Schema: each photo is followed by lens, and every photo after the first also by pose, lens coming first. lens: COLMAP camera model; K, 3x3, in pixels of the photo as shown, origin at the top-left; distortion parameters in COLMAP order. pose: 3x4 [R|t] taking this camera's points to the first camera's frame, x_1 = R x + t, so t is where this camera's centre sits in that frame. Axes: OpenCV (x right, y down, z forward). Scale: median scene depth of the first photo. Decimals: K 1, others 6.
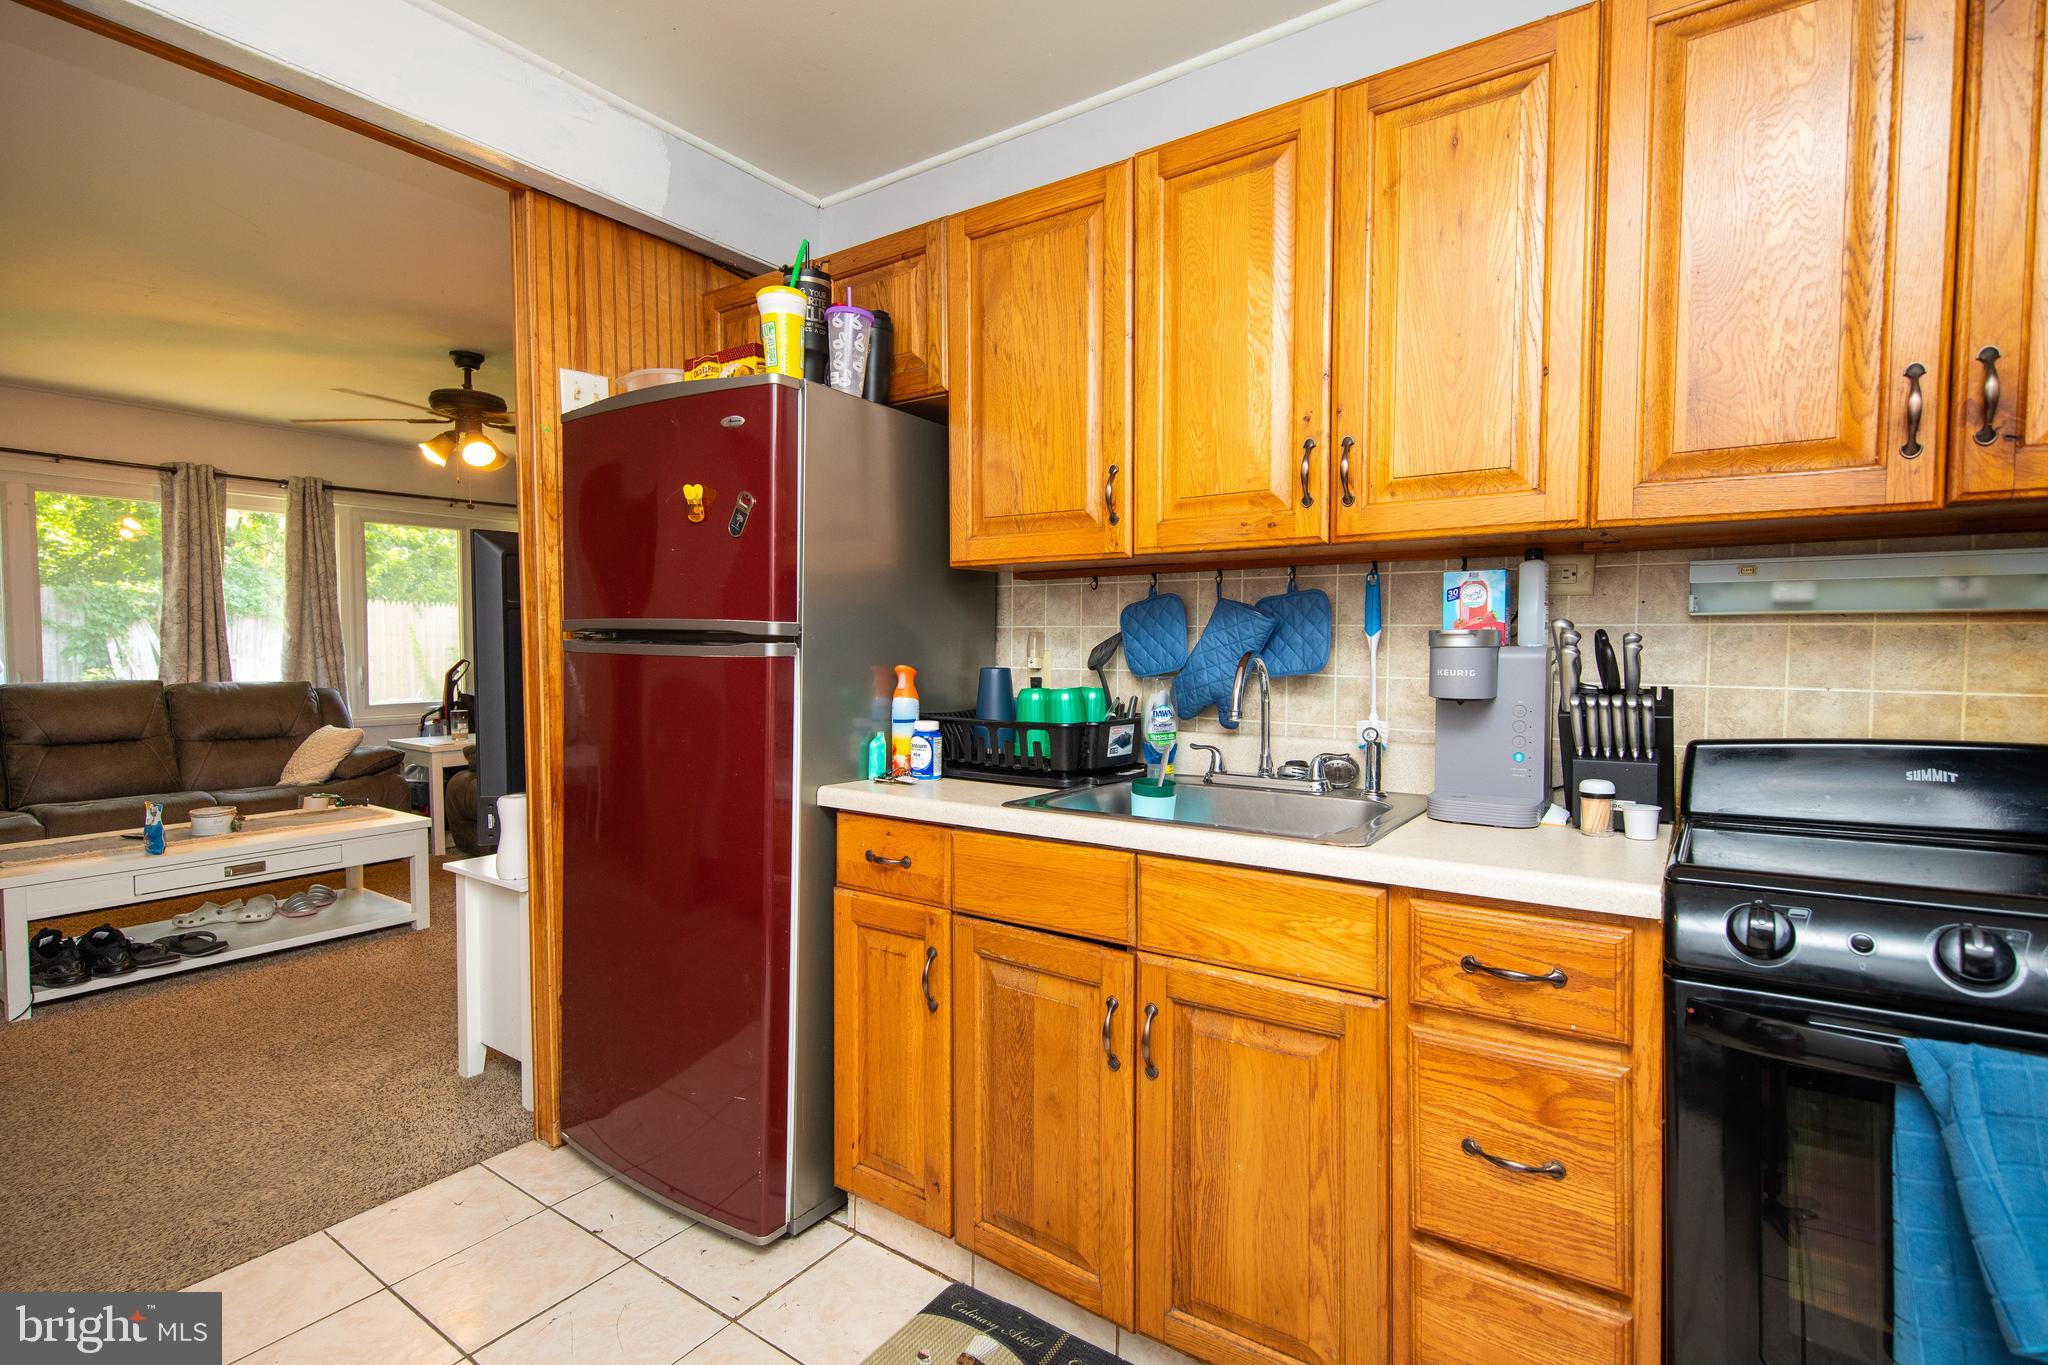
lens RADIAL K [[999.8, 0, 1112.8], [0, 999.8, 674.3], [0, 0, 1]] dist [0.003241, -0.002988]
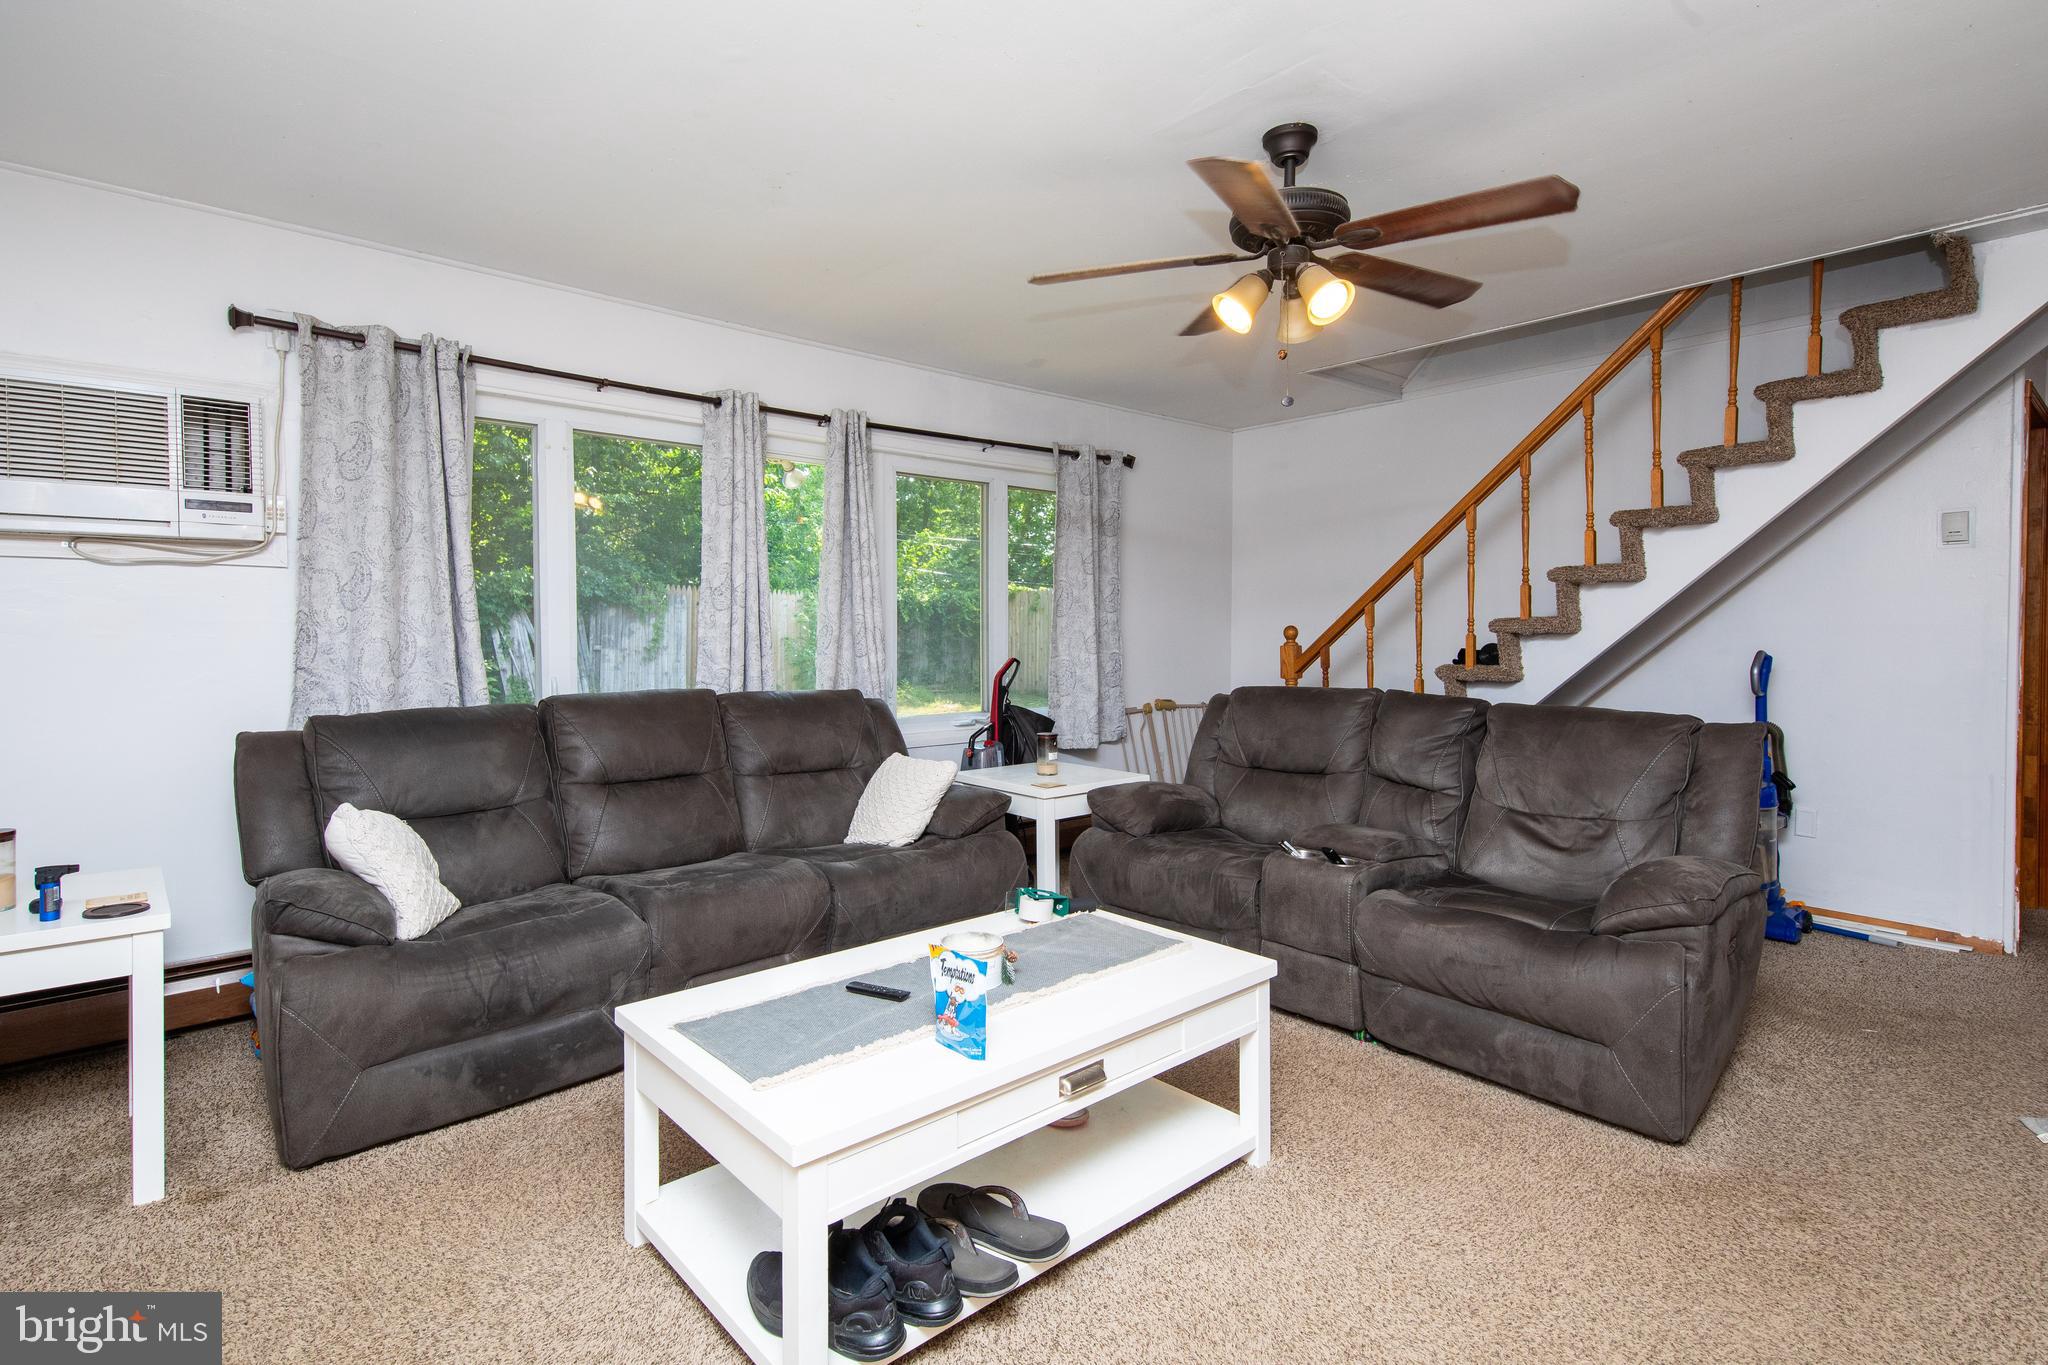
lens RADIAL K [[999.8, 0, 1023.2], [0, 999.8, 637.5], [0, 0, 1]] dist [0.003241, -0.002988]
pose [[0.970934, -0.000144, -0.239347, -0.540679], [-0.005517, 0.999721, -0.022978, -0.015394], [0.239284, 0.023631, 0.970662, 0.342517]]
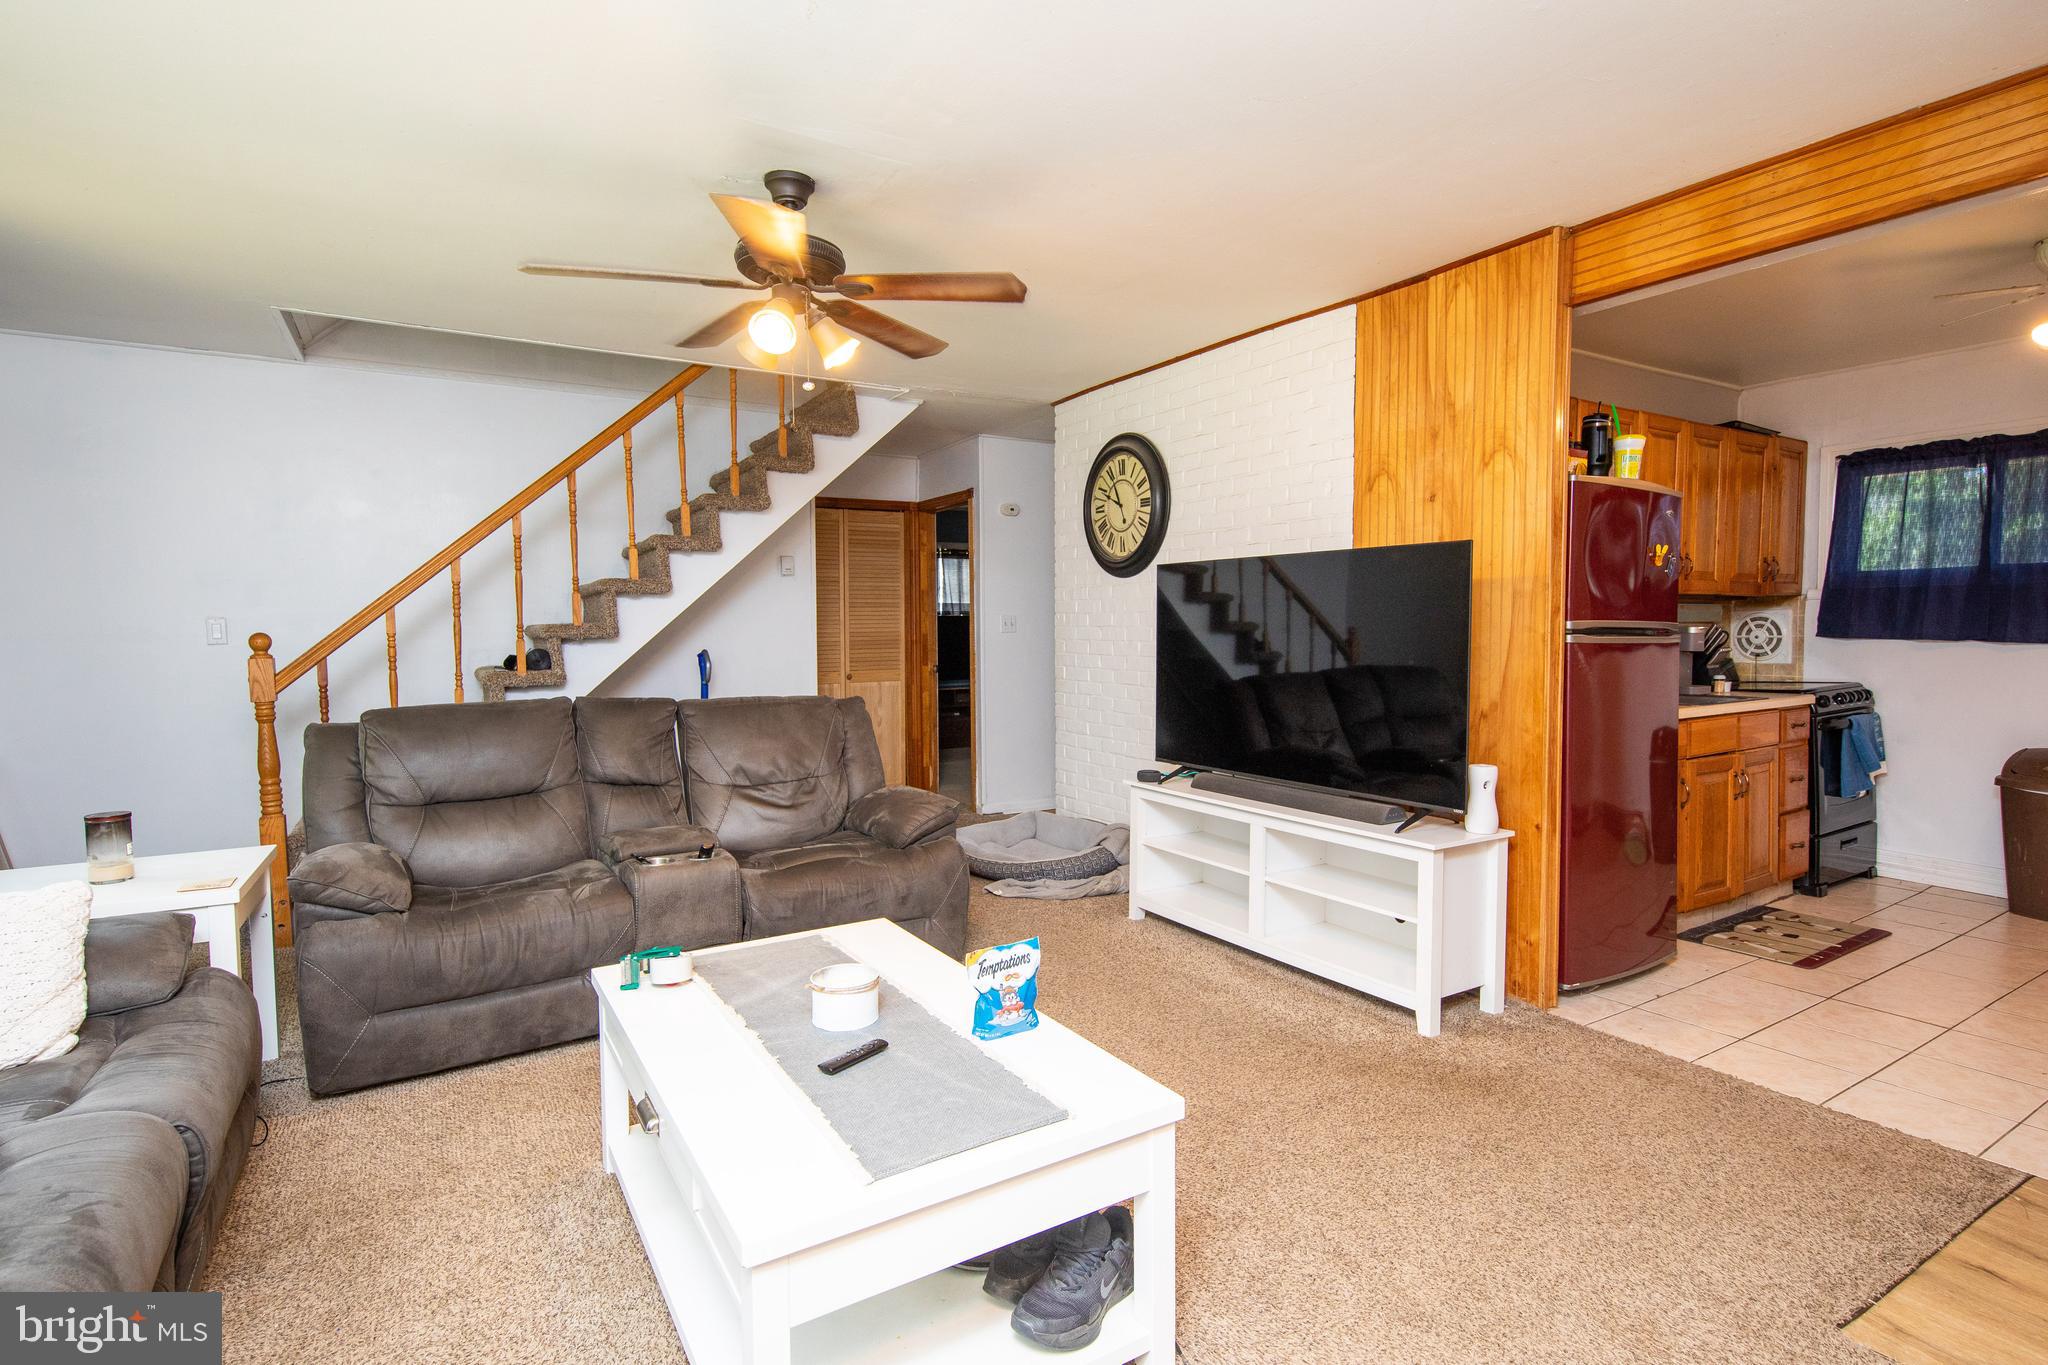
lens RADIAL K [[999.8, 0, 1035.4], [0, 999.8, 684.7], [0, 0, 1]] dist [0.003241, -0.002988]
pose [[0.396908, -0.056965, 0.916089, -0.662712], [0.041577, 0.998164, 0.044055, -0.016843], [-0.916916, 0.020603, 0.398547, 0.395380]]
